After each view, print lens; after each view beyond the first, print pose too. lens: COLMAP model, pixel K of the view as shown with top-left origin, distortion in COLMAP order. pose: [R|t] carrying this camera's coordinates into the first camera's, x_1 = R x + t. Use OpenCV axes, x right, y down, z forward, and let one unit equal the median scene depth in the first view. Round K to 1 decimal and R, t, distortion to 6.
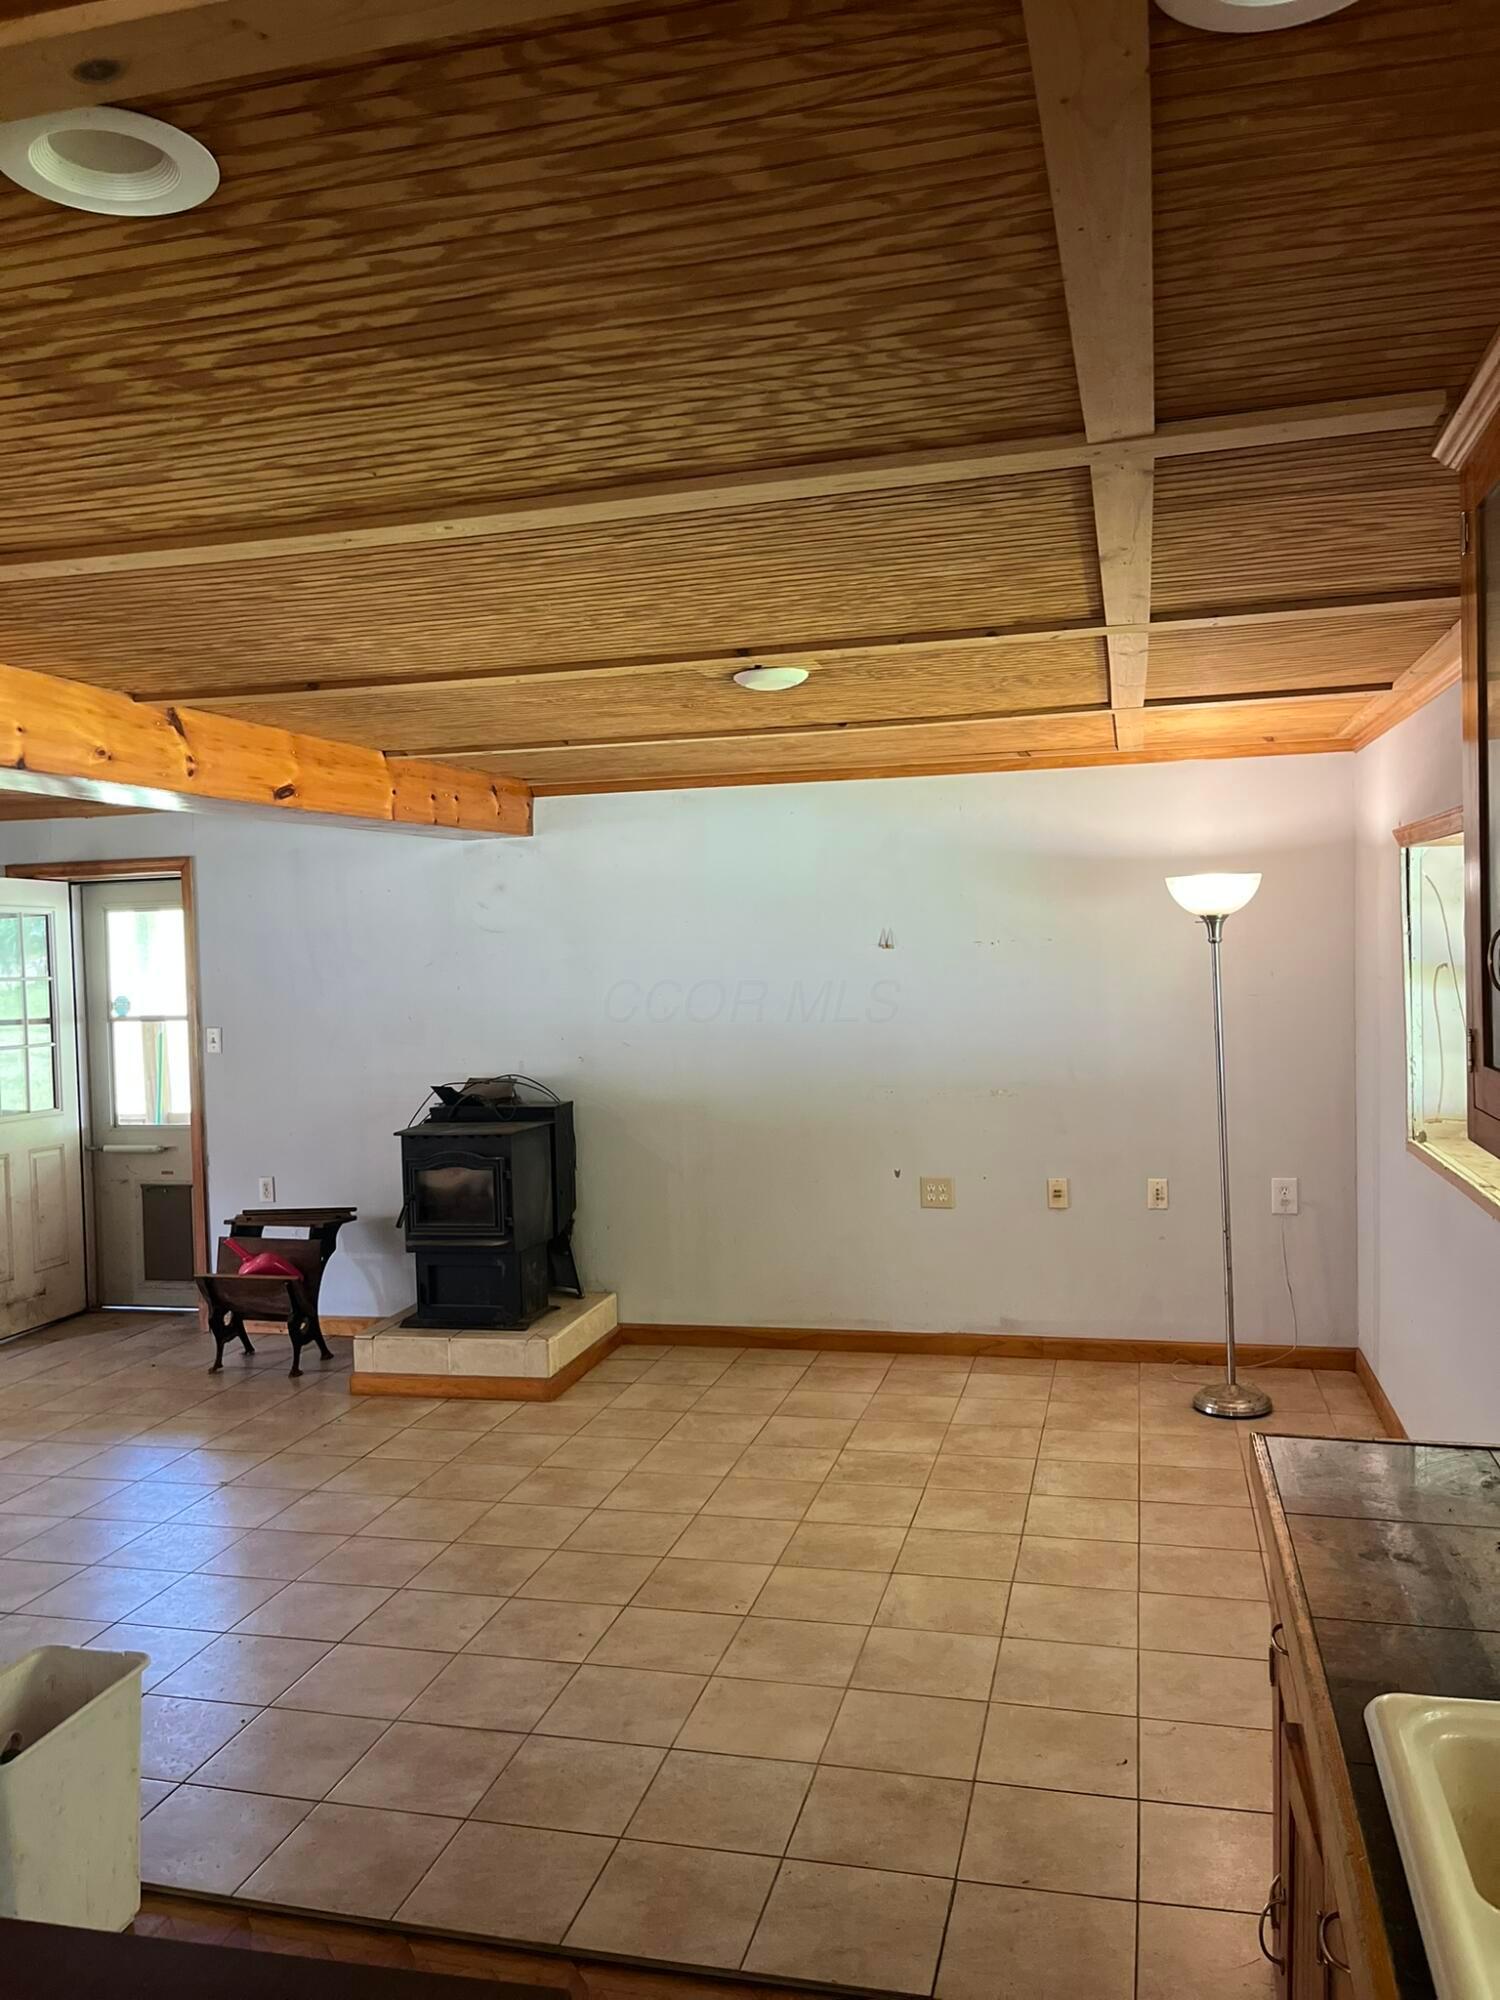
lens RADIAL K [[1514.5, 0, 748.8], [0, 1514.5, 998.9], [0, 0, 1]] dist [0.009136, -0.029143]
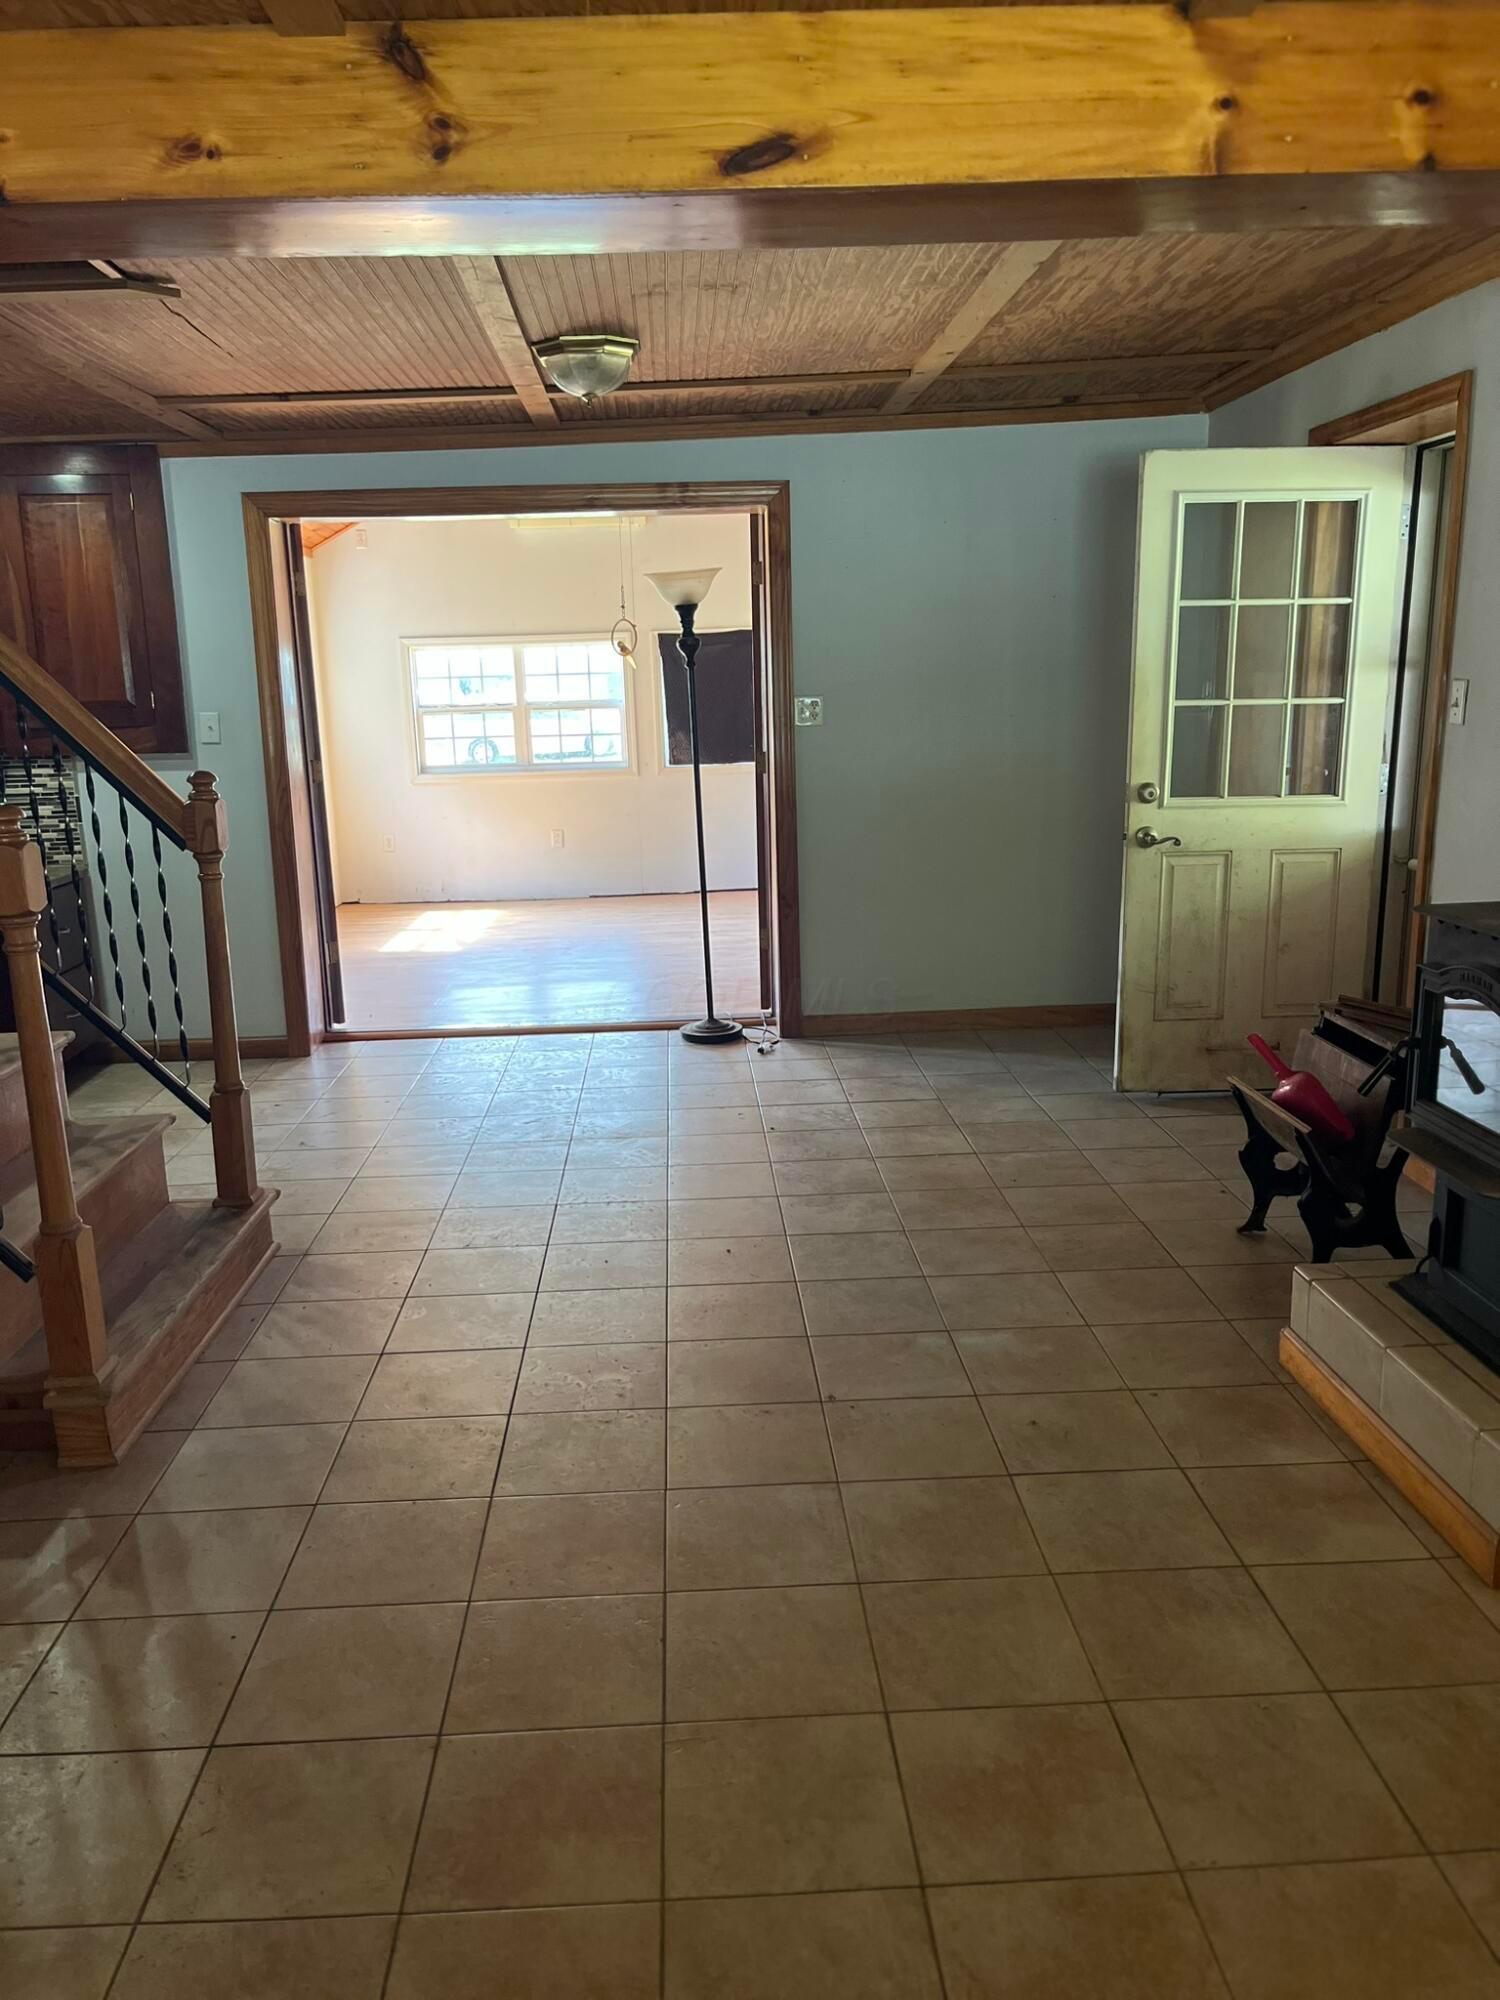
lens RADIAL K [[1514.5, 0, 744.5], [0, 1514.5, 1013.1], [0, 0, 1]] dist [0.009136, -0.029143]
pose [[0.290193, 0.231597, -0.928521, 0.169510], [-0.017670, 0.971405, 0.236771, 0.012768], [0.956805, -0.052303, 0.285987, 0.698416]]
